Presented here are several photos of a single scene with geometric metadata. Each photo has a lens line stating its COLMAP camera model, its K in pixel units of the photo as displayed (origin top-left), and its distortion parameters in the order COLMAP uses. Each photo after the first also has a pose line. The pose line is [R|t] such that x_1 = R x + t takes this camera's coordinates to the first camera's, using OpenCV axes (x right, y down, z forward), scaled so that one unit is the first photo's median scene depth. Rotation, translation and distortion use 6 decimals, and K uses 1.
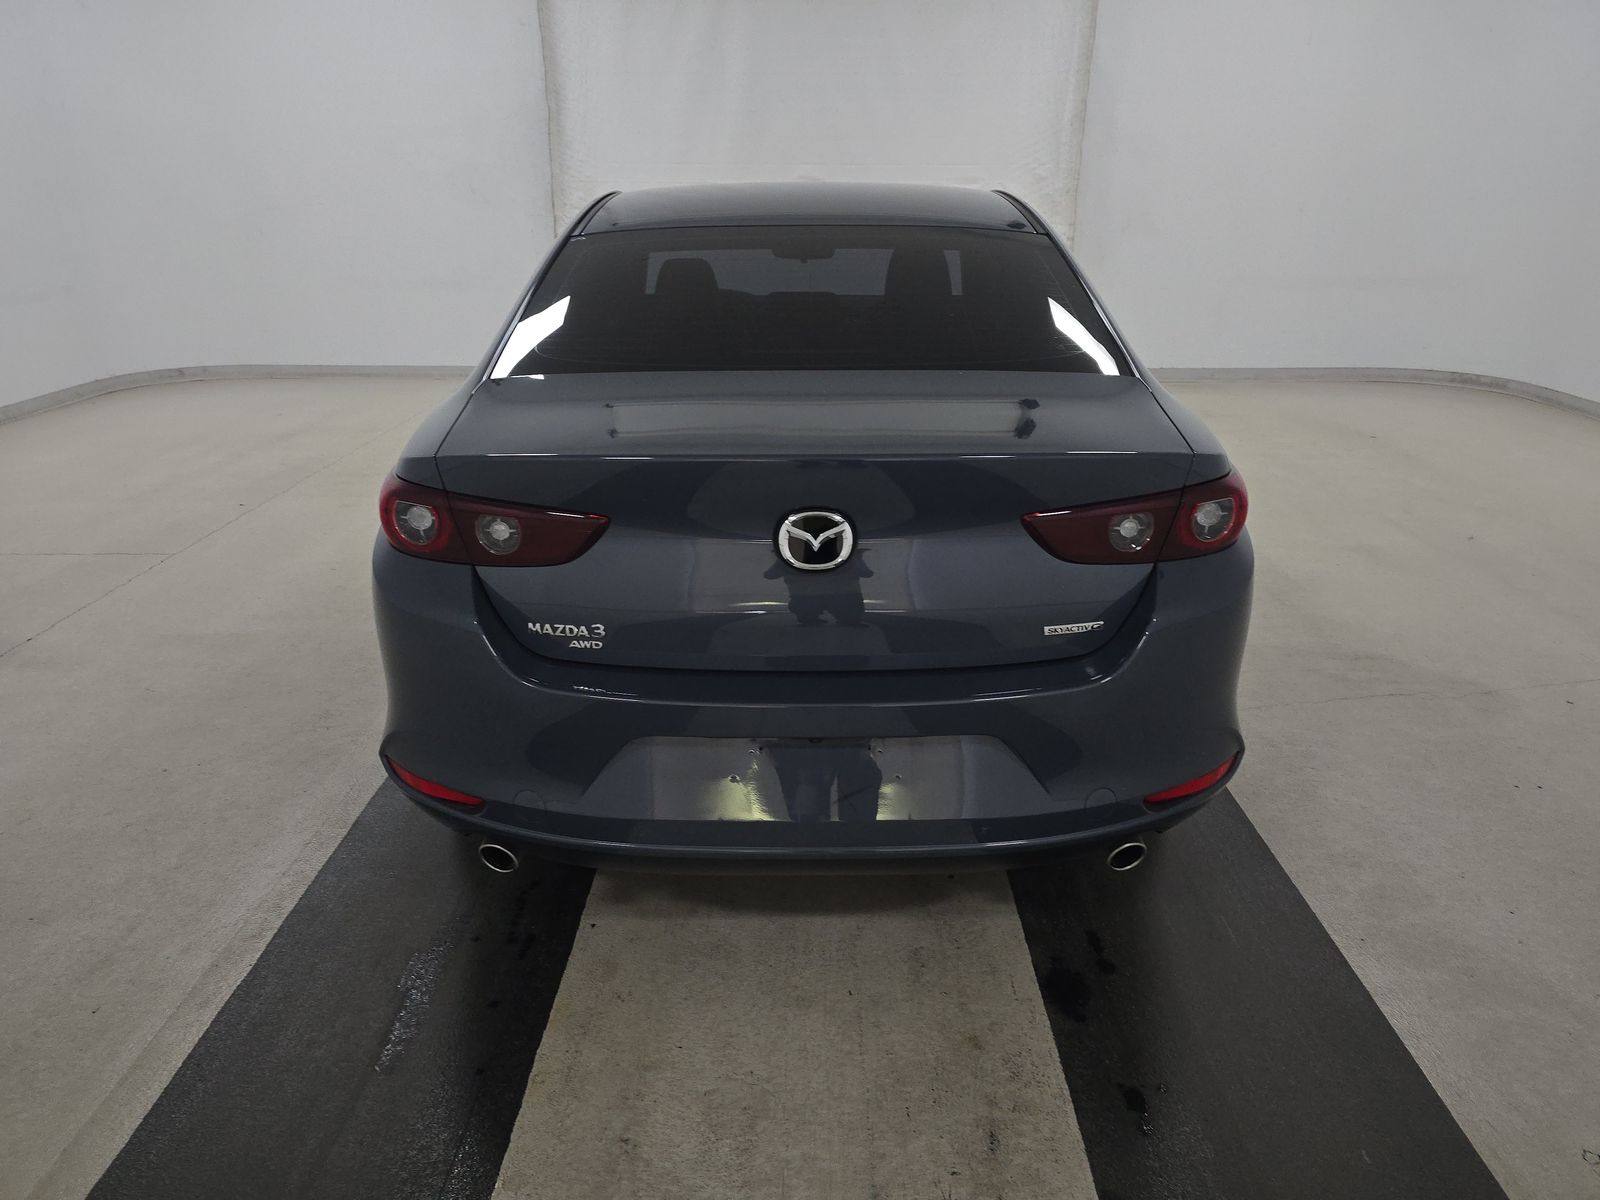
lens RADIAL K [[1079.9, 0, 800.0], [0, 1079.9, 600.0], [0, 0, 1]] dist [0.037901, -0.032810]
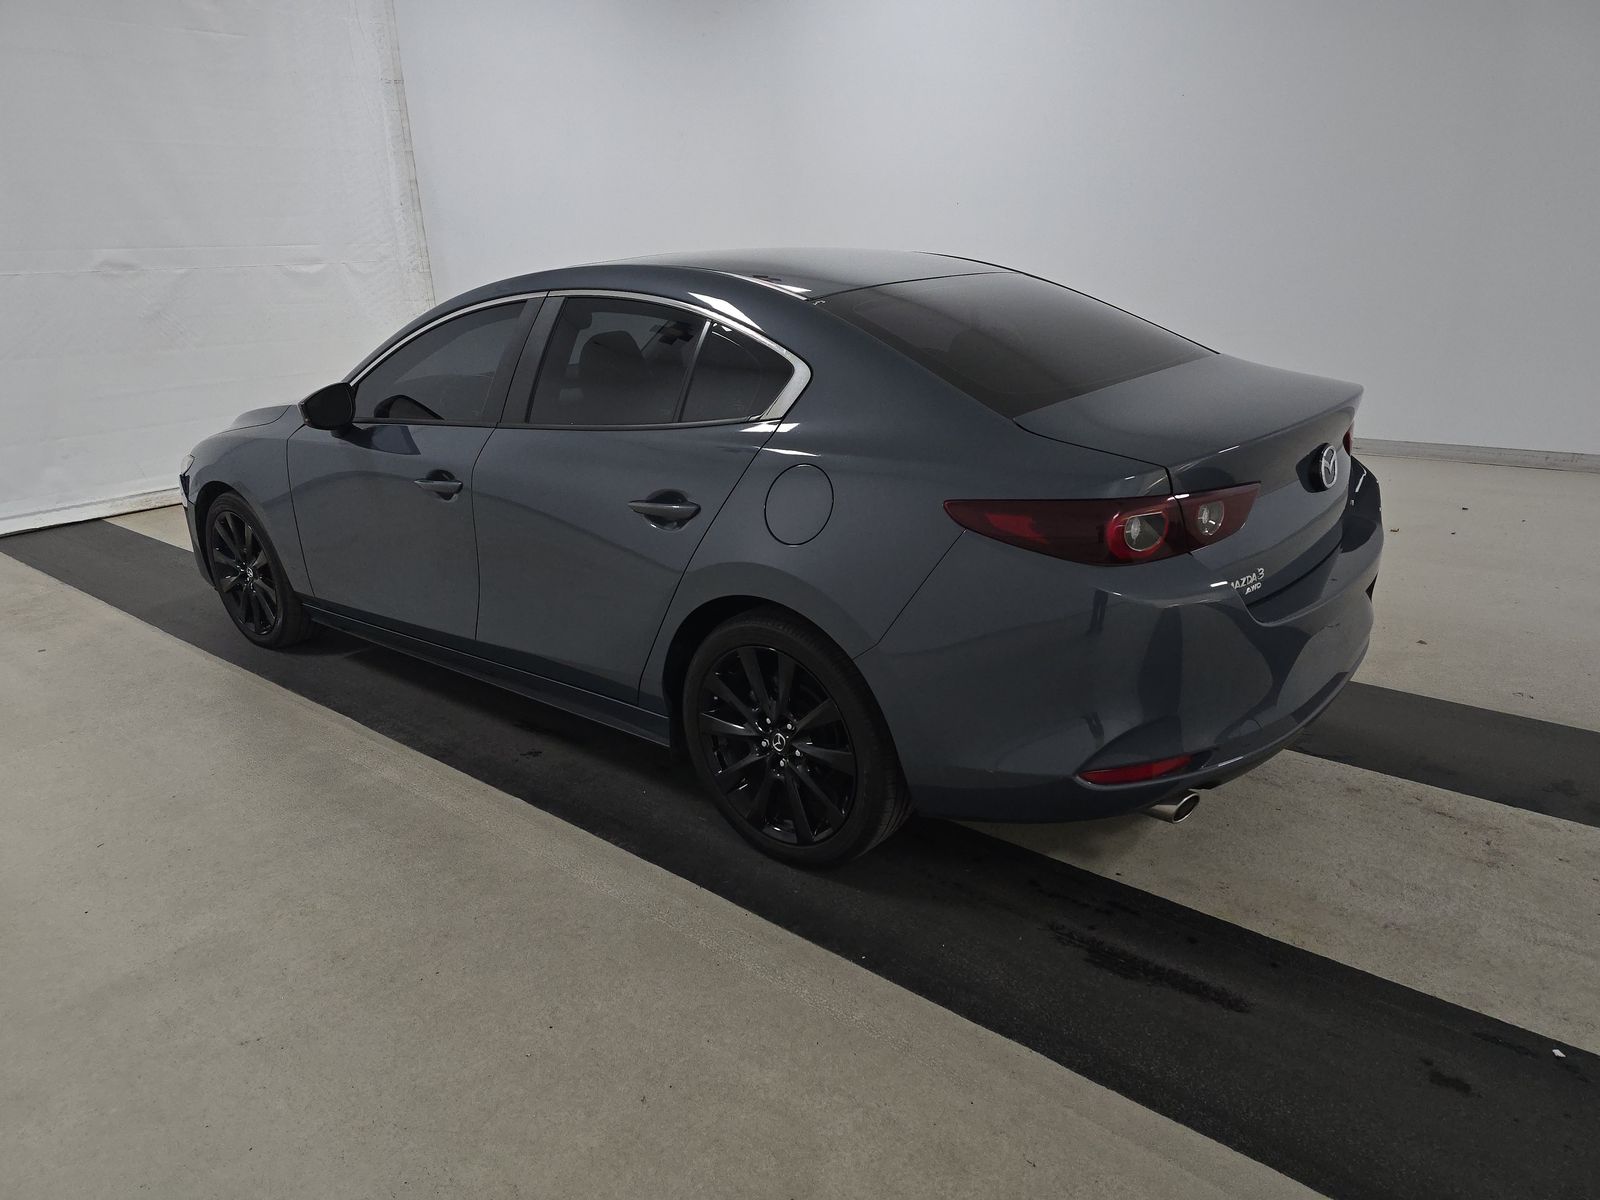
lens RADIAL K [[1079.9, 0, 800.0], [0, 1079.9, 600.0], [0, 0, 1]] dist [0.037901, -0.032810]
pose [[0.637021, -0.267289, 0.723022, -1.358580], [0.314456, 0.946473, 0.072843, -0.190604], [-0.703791, 0.180956, 0.686974, 0.470169]]
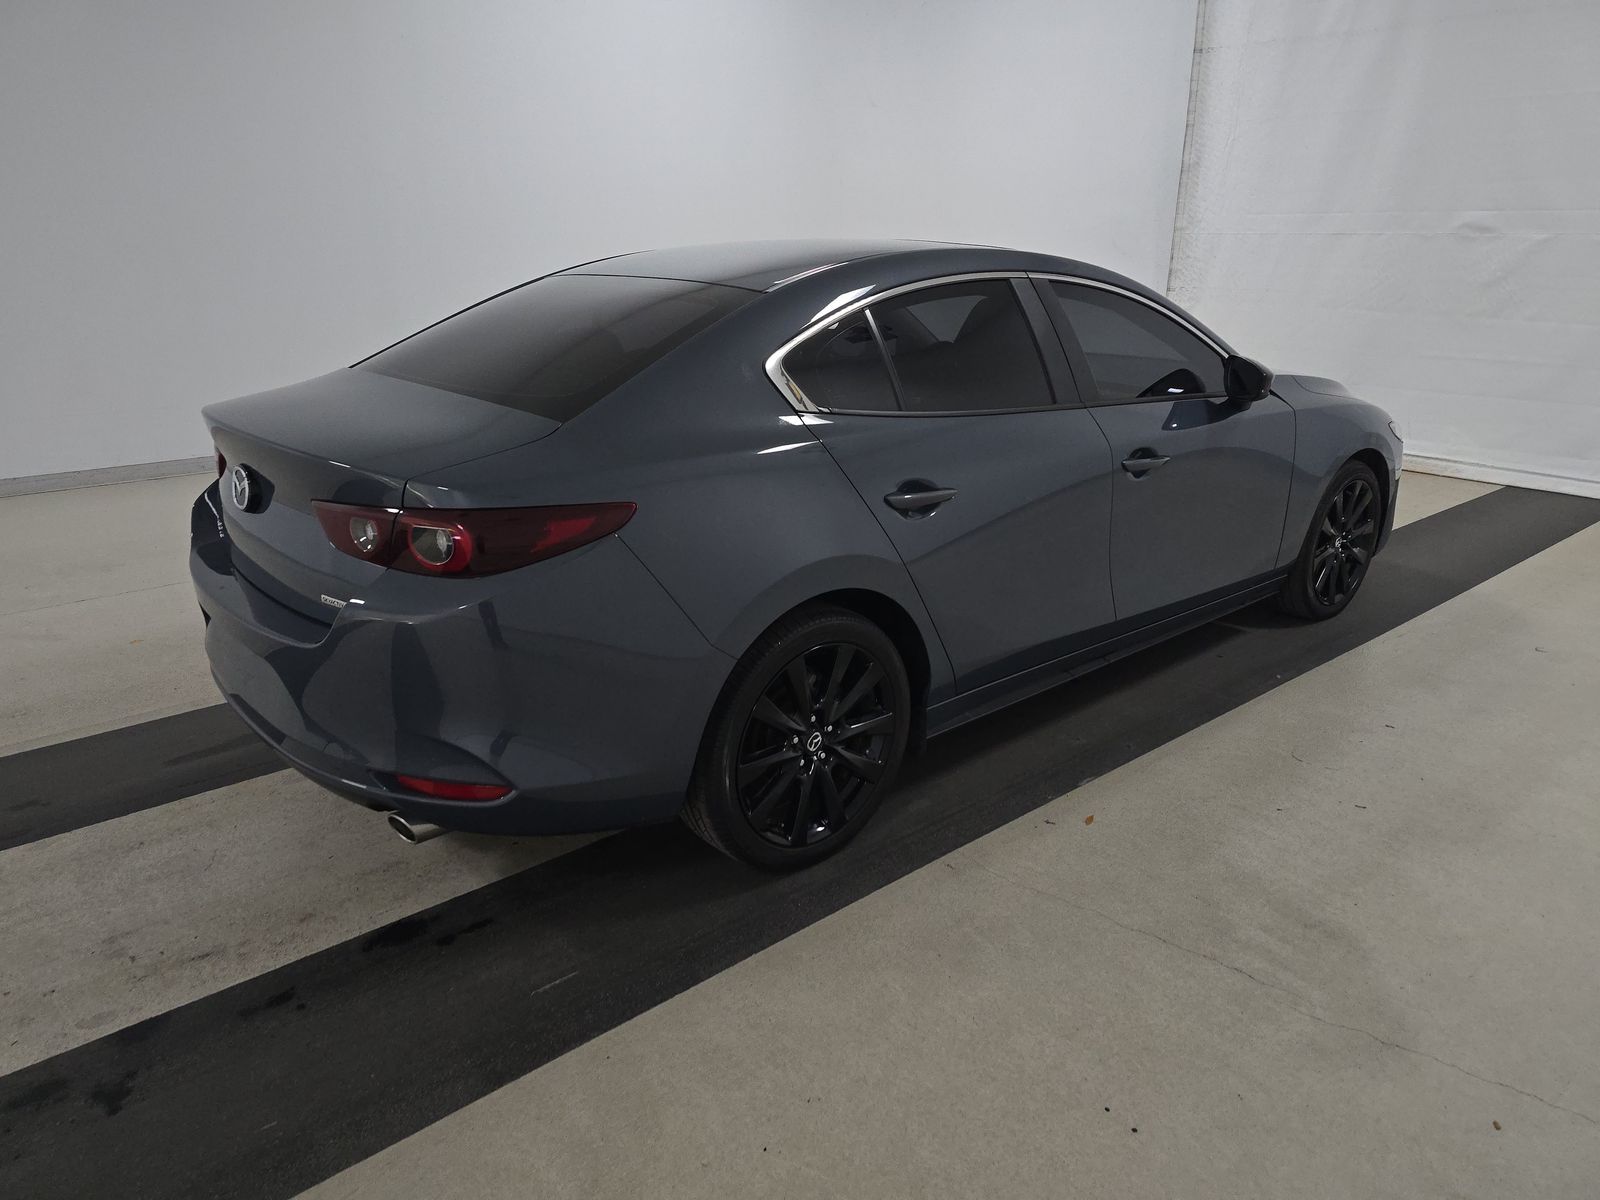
lens RADIAL K [[1079.9, 0, 800.0], [0, 1079.9, 600.0], [0, 0, 1]] dist [0.037901, -0.032810]
pose [[0.647857, 0.241110, -0.722598, 1.367729], [-0.271634, 0.959350, 0.076569, -0.194965], [0.711686, 0.146676, 0.687015, 0.500914]]
